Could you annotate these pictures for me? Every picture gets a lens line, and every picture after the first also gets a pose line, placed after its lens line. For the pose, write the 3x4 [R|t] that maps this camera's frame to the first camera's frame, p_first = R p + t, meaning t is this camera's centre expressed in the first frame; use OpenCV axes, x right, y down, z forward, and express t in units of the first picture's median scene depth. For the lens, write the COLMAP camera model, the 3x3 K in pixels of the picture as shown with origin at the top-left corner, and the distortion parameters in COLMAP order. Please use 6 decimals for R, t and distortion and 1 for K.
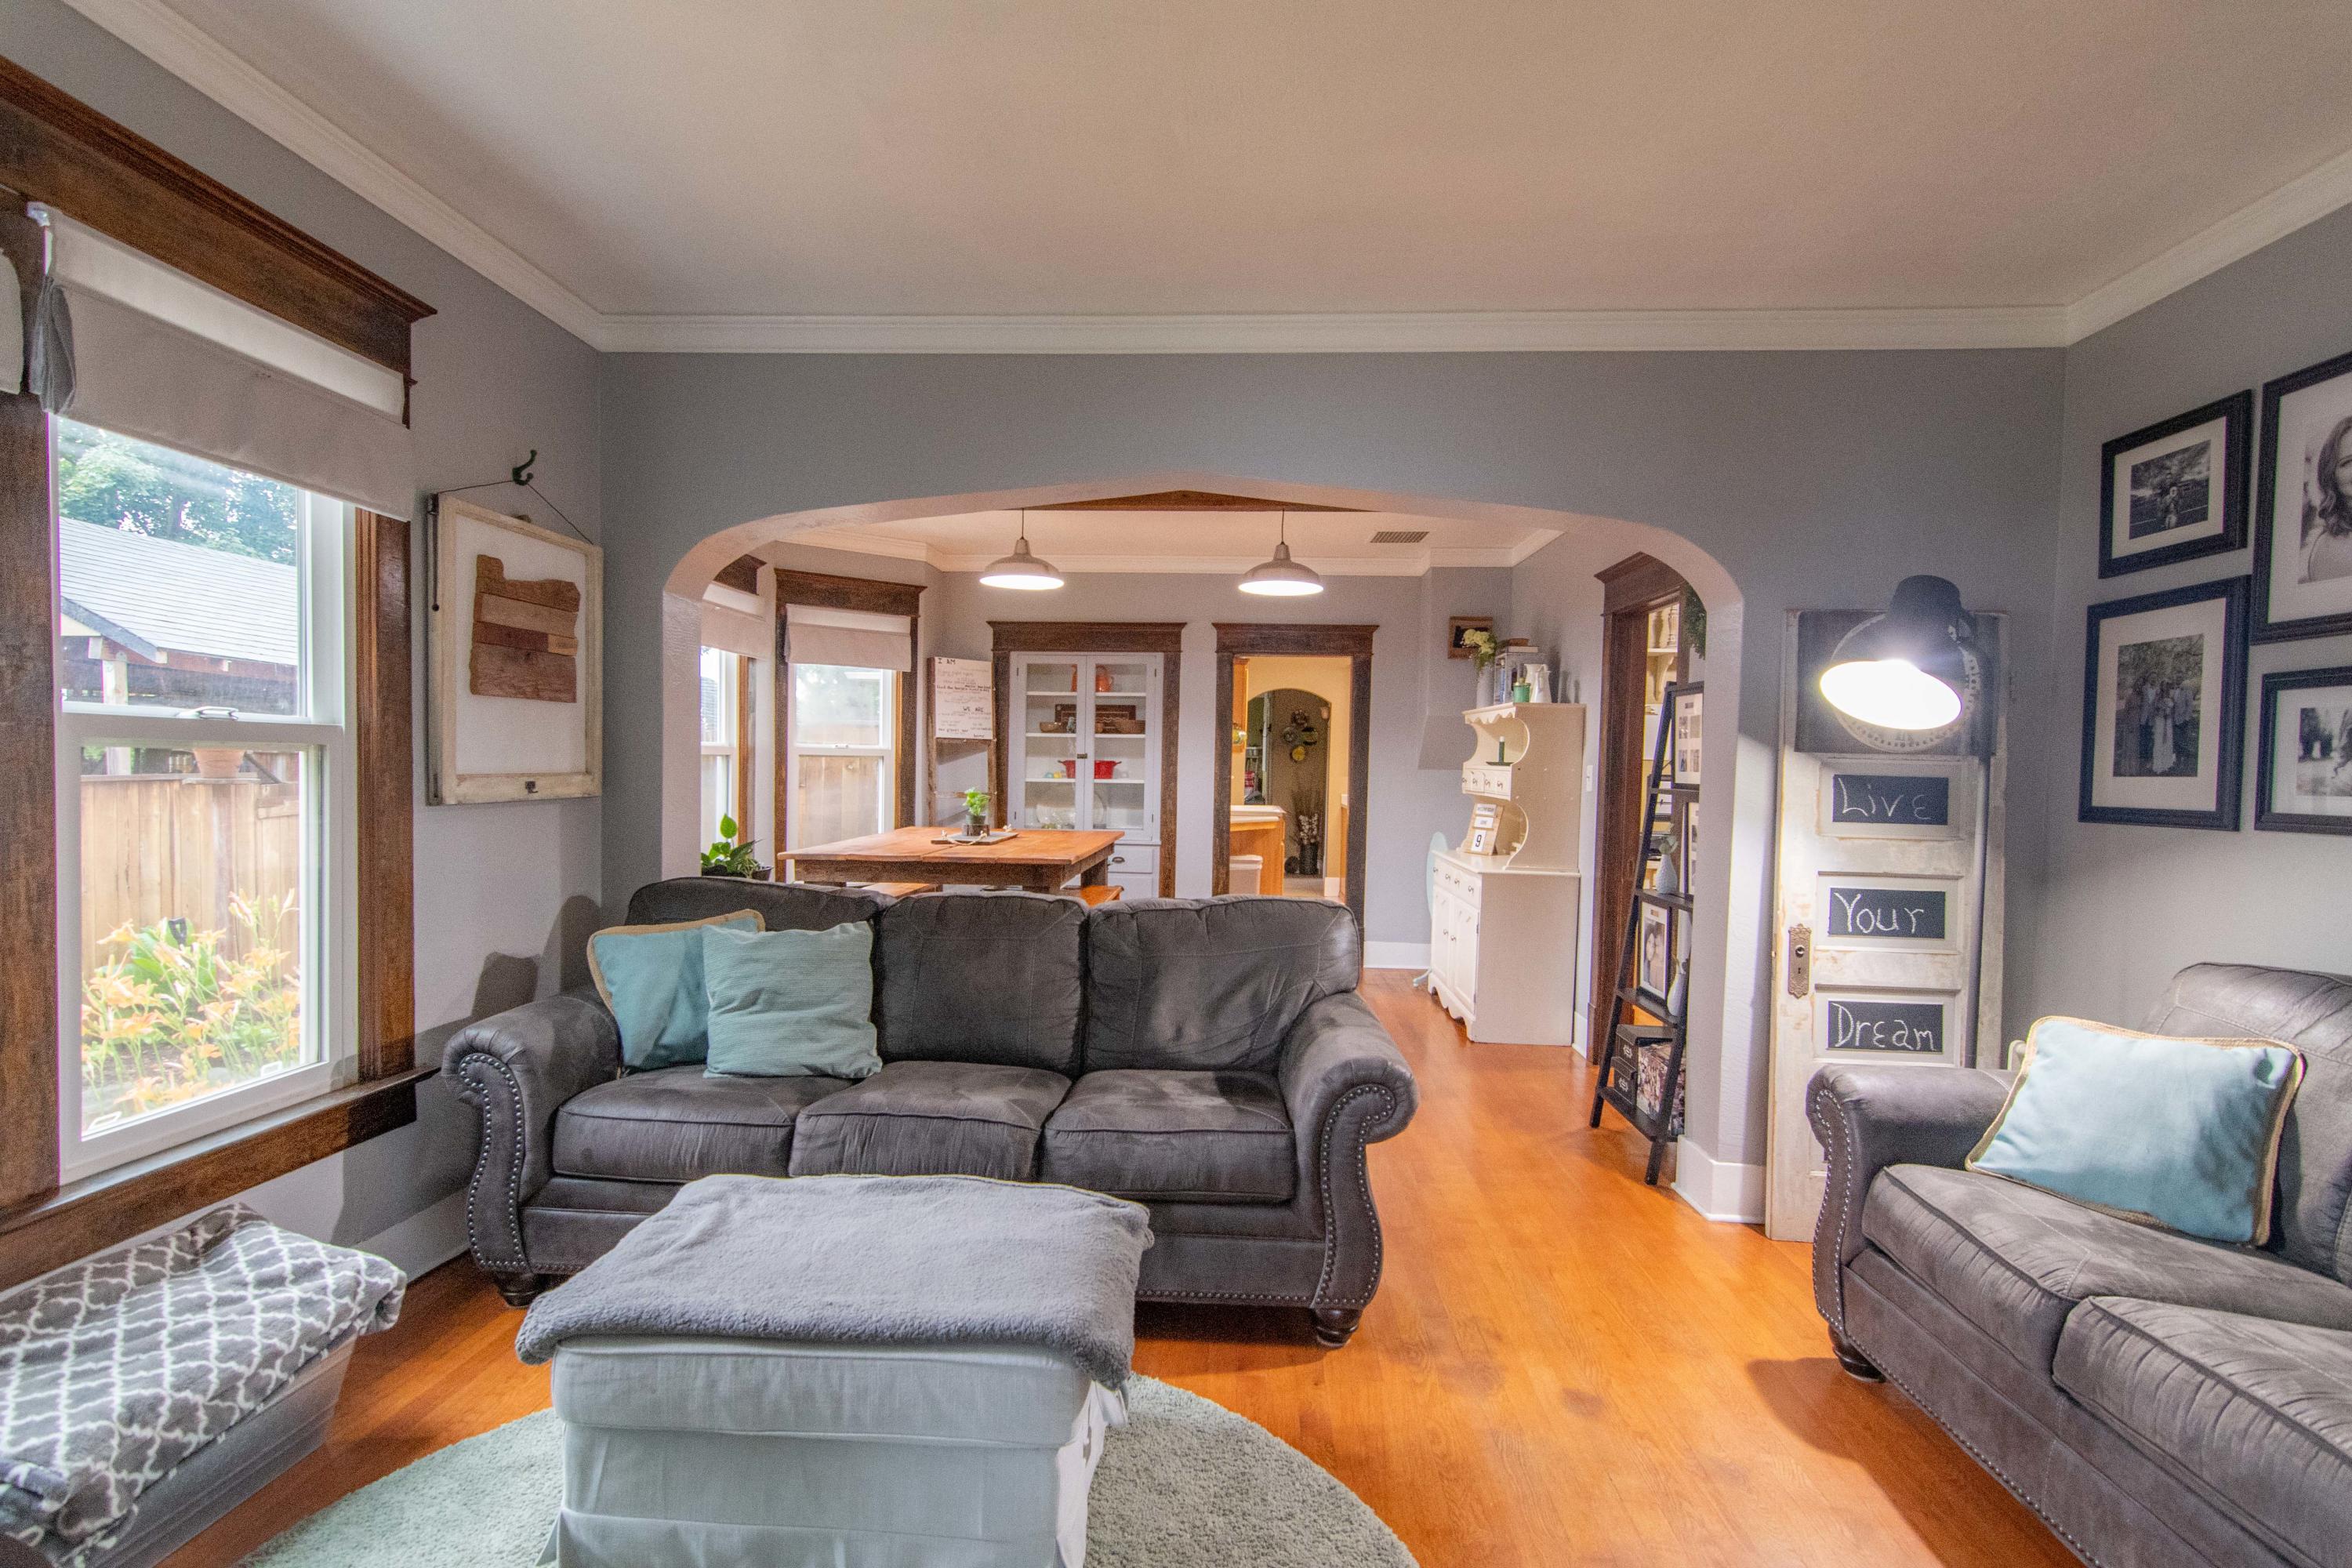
lens RADIAL K [[1128.6, 0, 1165.8], [0, 1128.6, 809.0], [0, 0, 1]] dist [-0.004203, 0.001687]
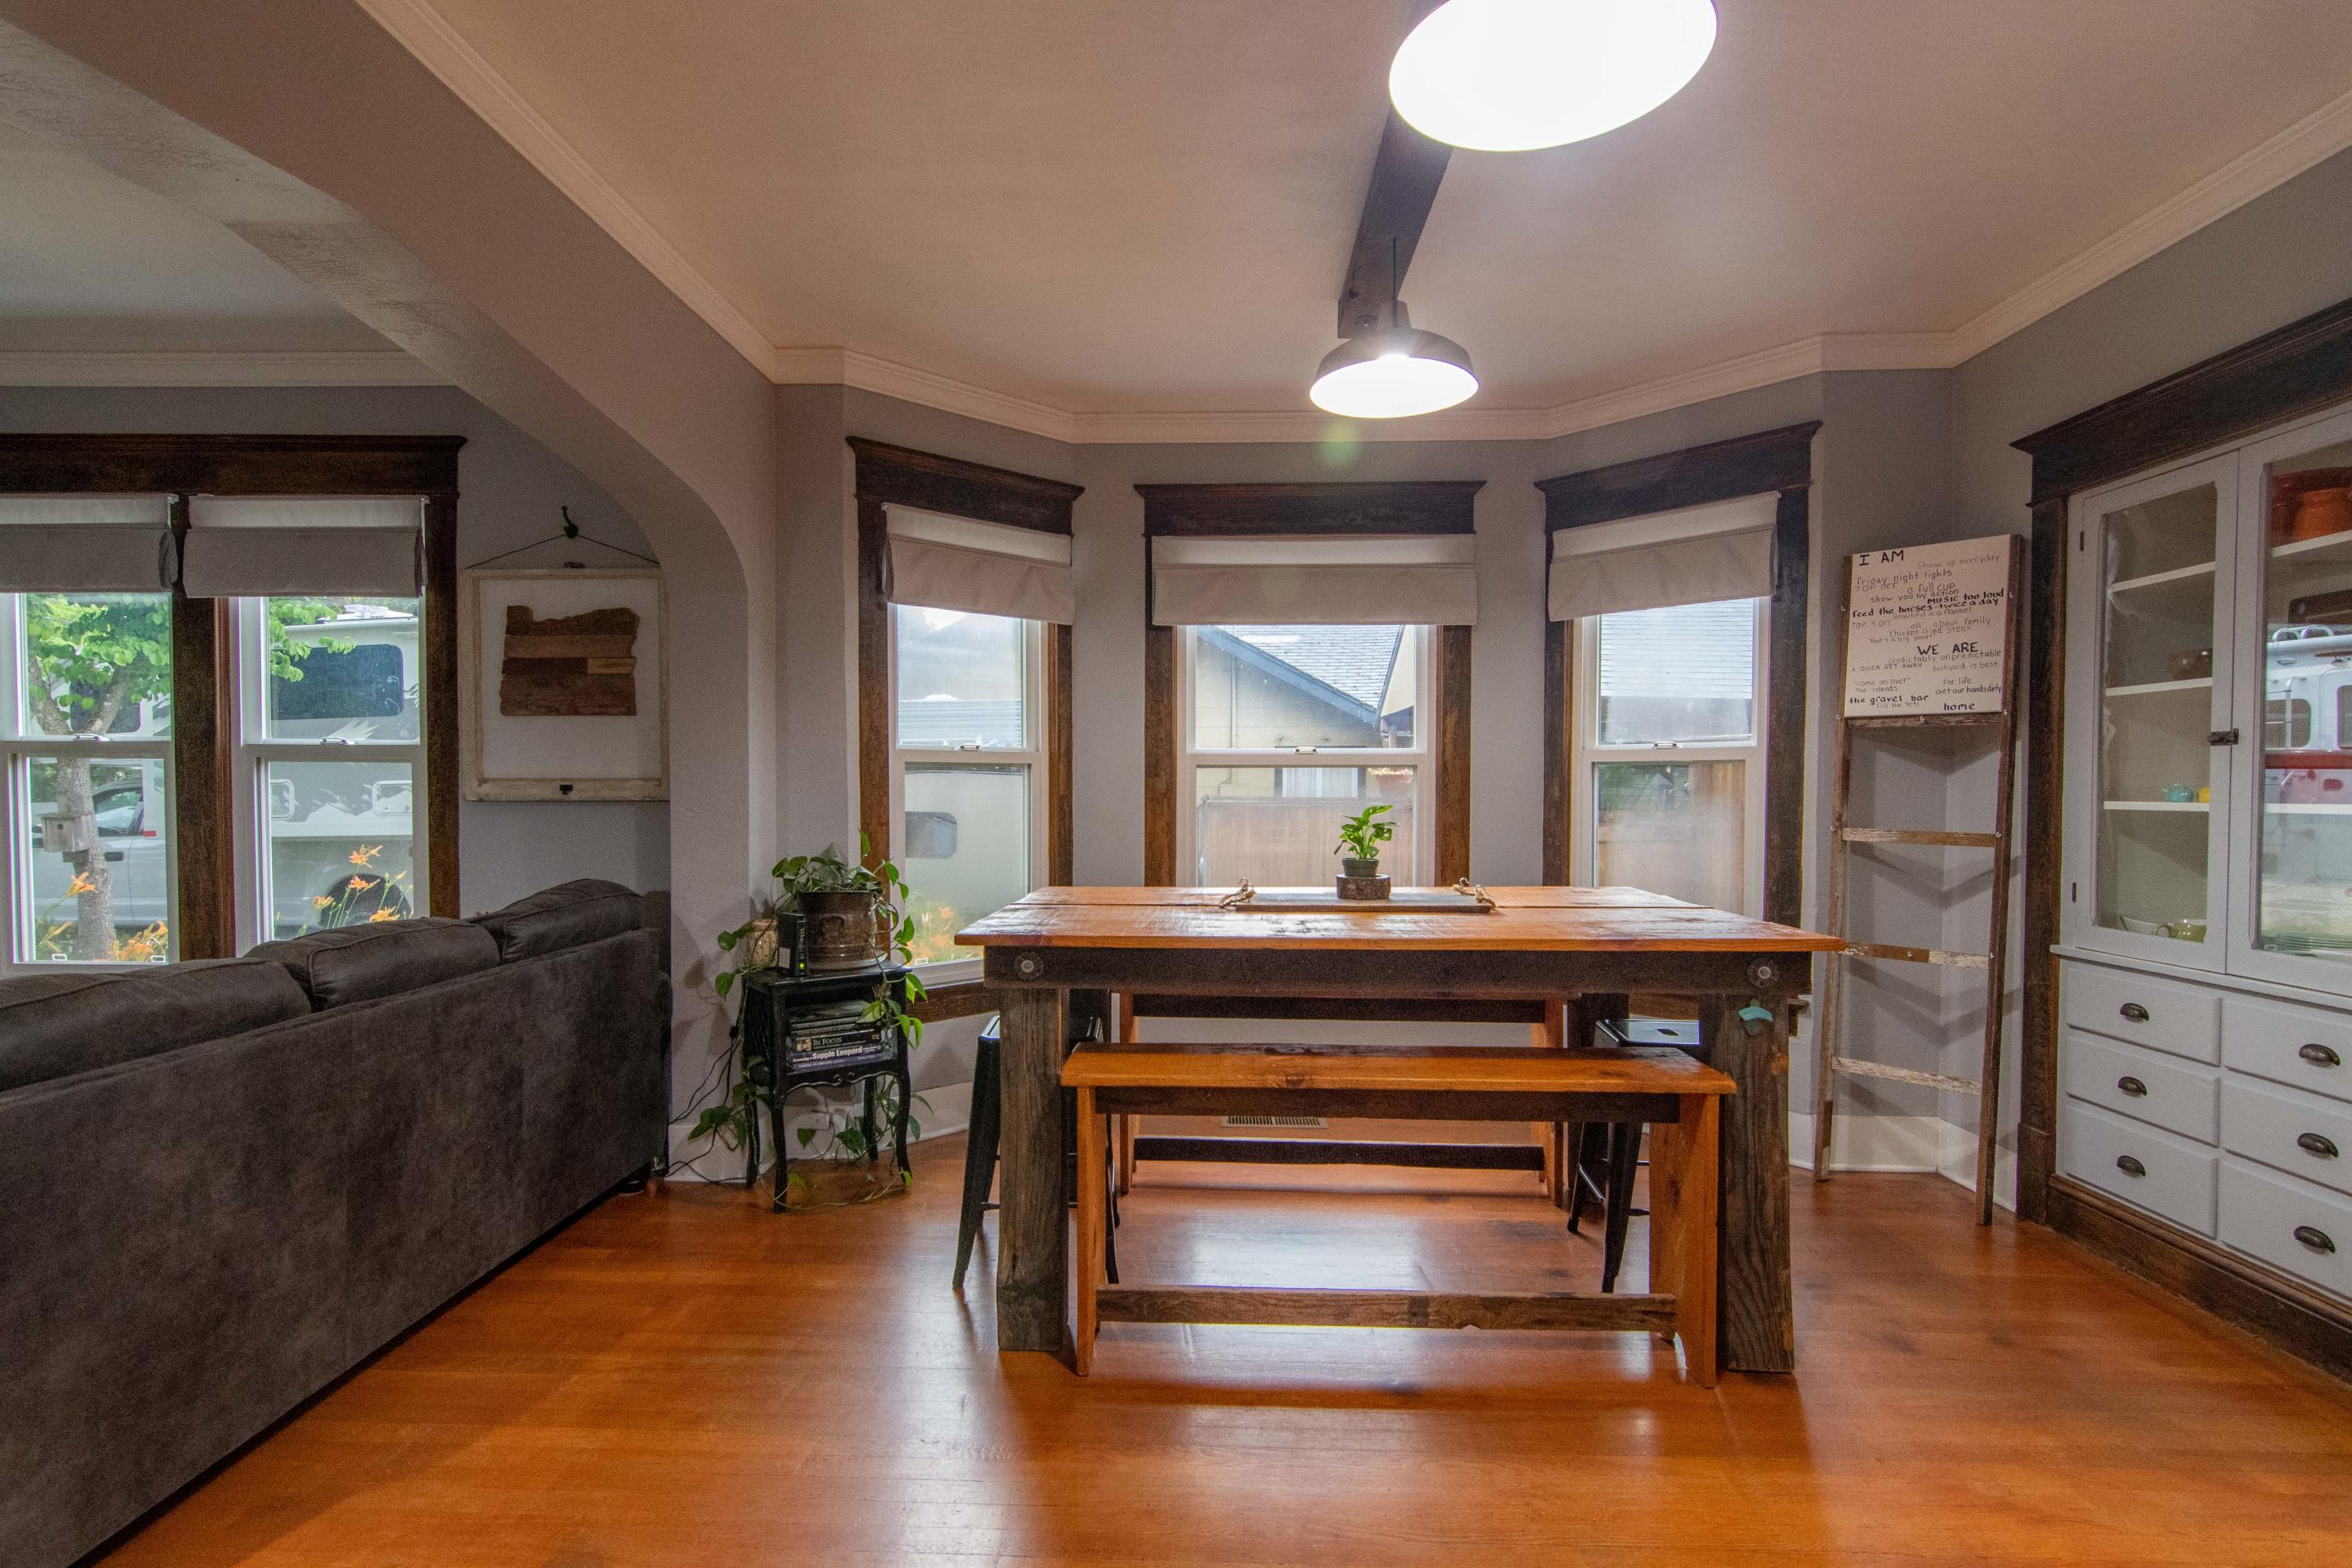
lens RADIAL K [[1128.6, 0, 1165.8], [0, 1128.6, 809.0], [0, 0, 1]] dist [-0.004203, 0.001687]
pose [[0.033568, 0.003123, -0.999432, 0.651054], [-0.041824, 0.999124, 0.001717, -0.027285], [0.998561, 0.041742, 0.033669, 1.599780]]
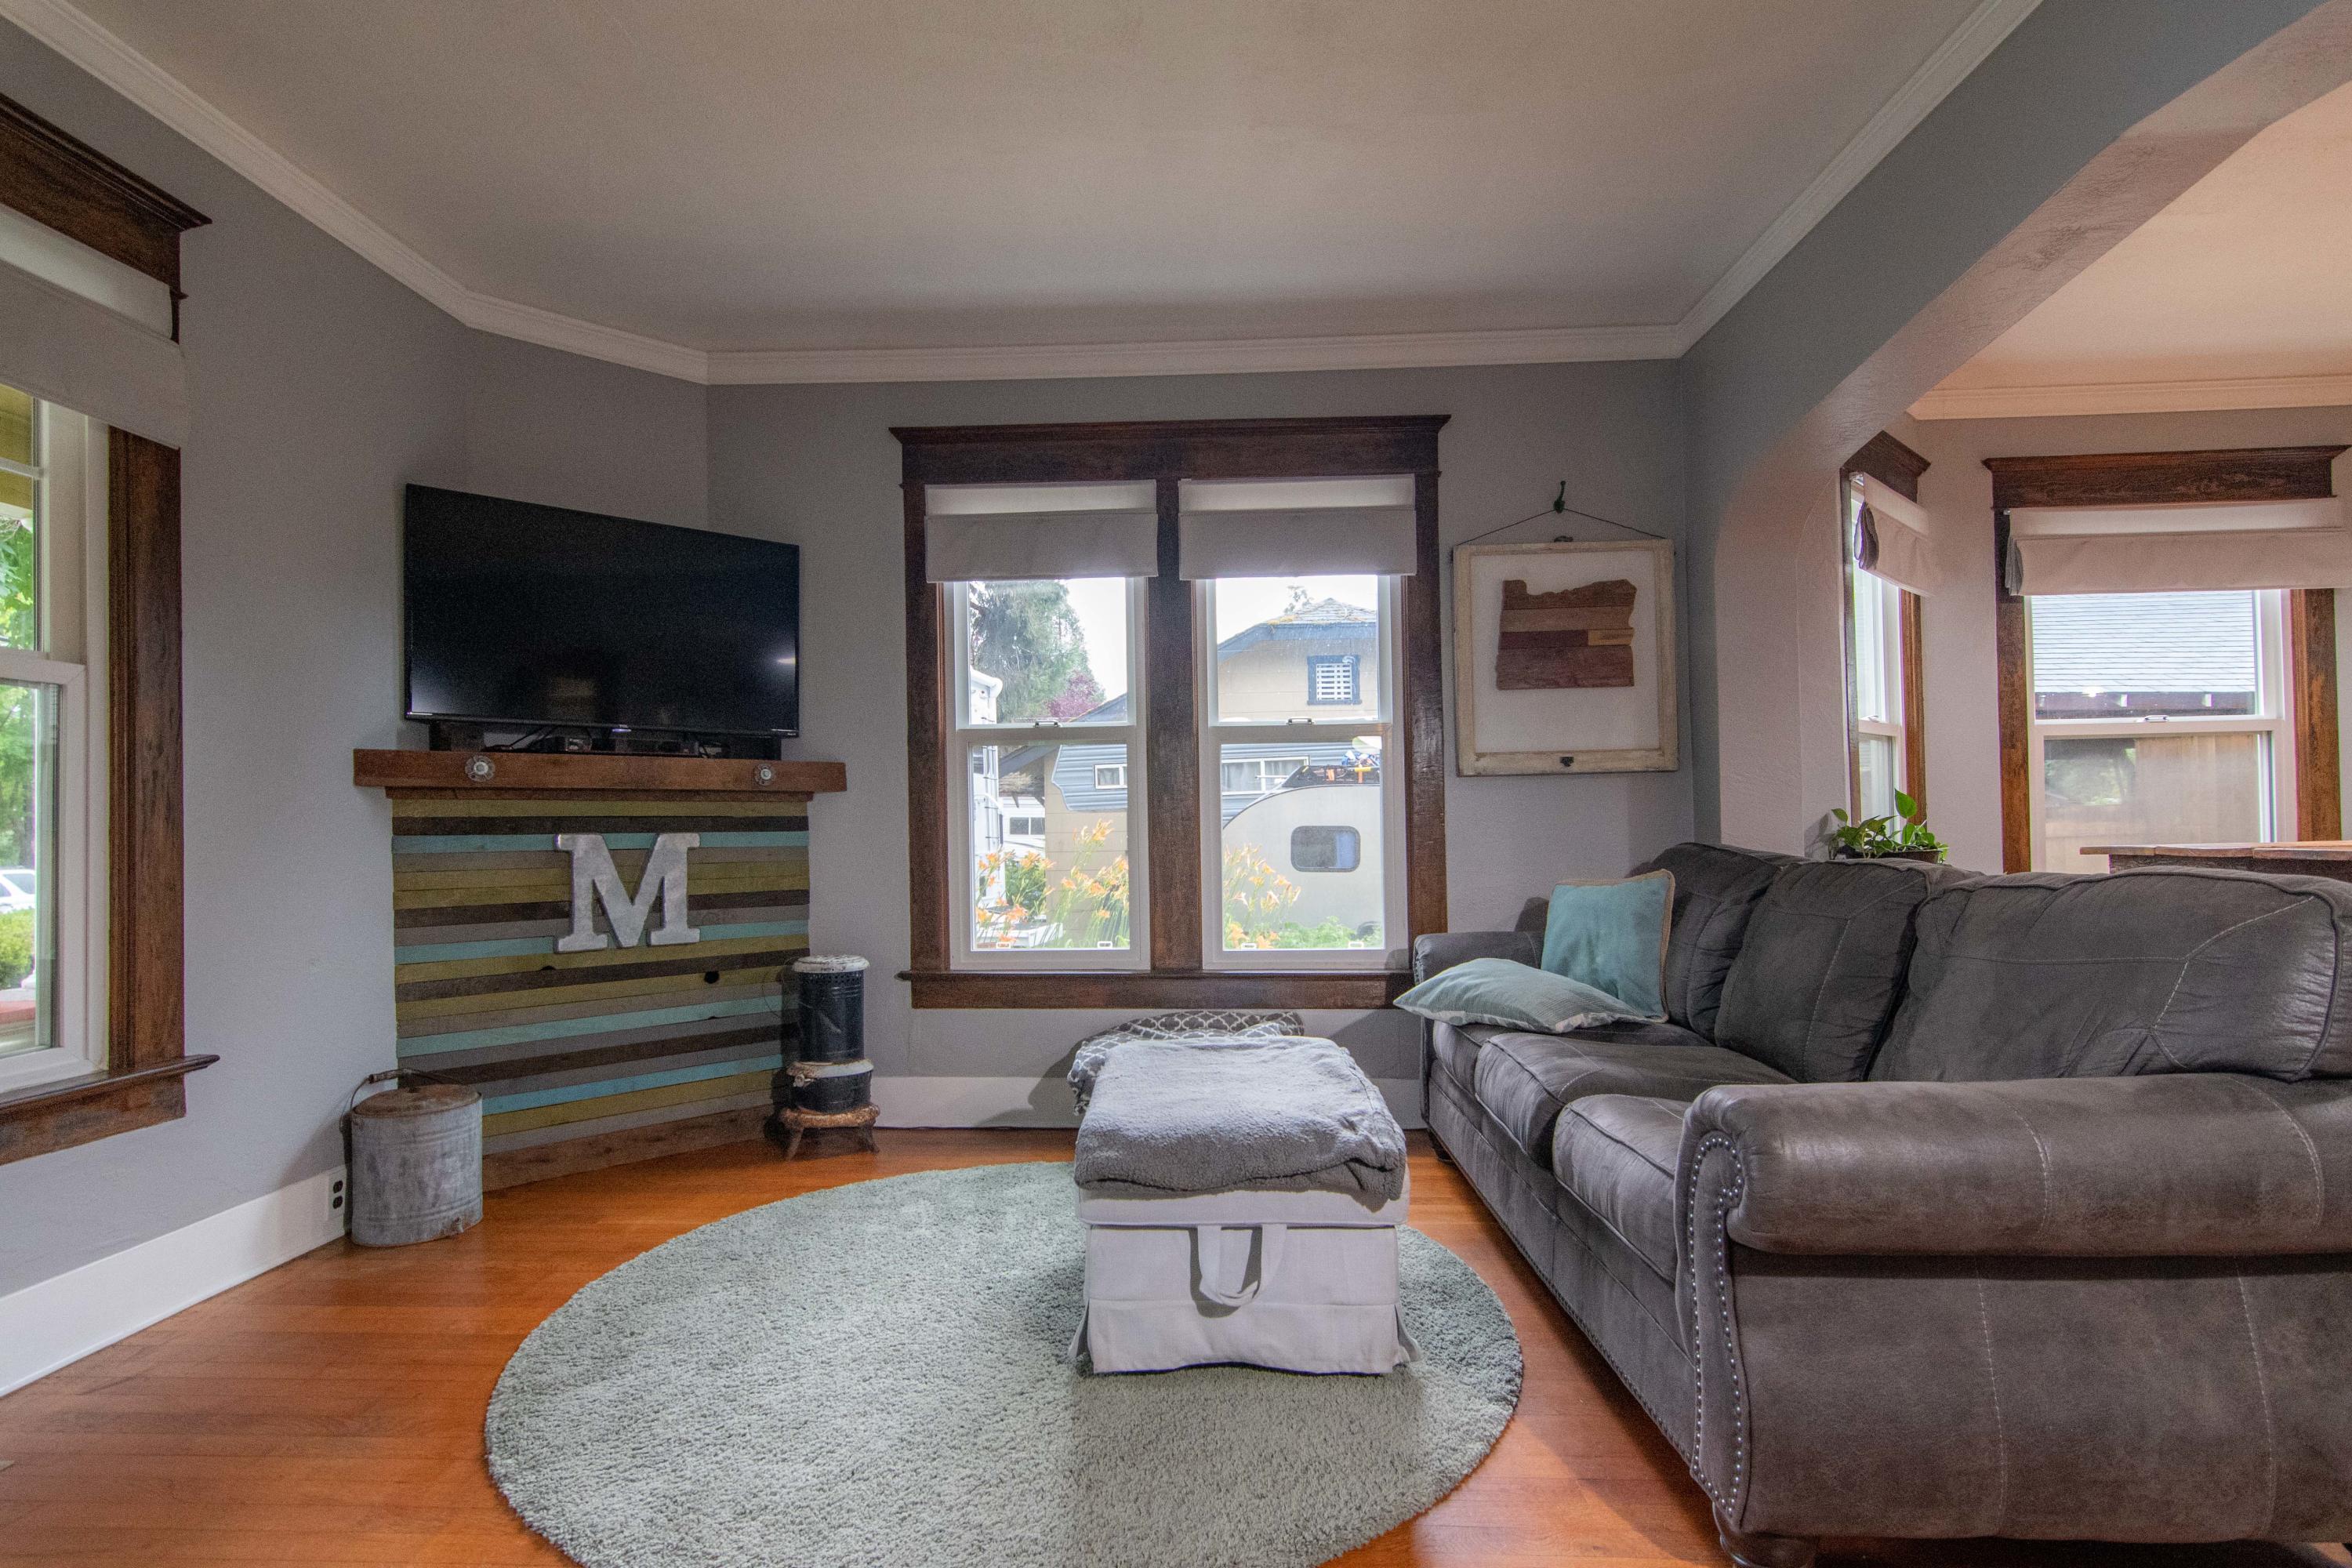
lens RADIAL K [[1128.6, 0, 1165.8], [0, 1128.6, 809.0], [0, 0, 1]] dist [-0.004203, 0.001687]
pose [[0.020231, -0.033109, -0.999247, 0.618127], [-0.020523, 0.999227, -0.033523, 0.079470], [0.999585, 0.021186, 0.019535, 0.556865]]
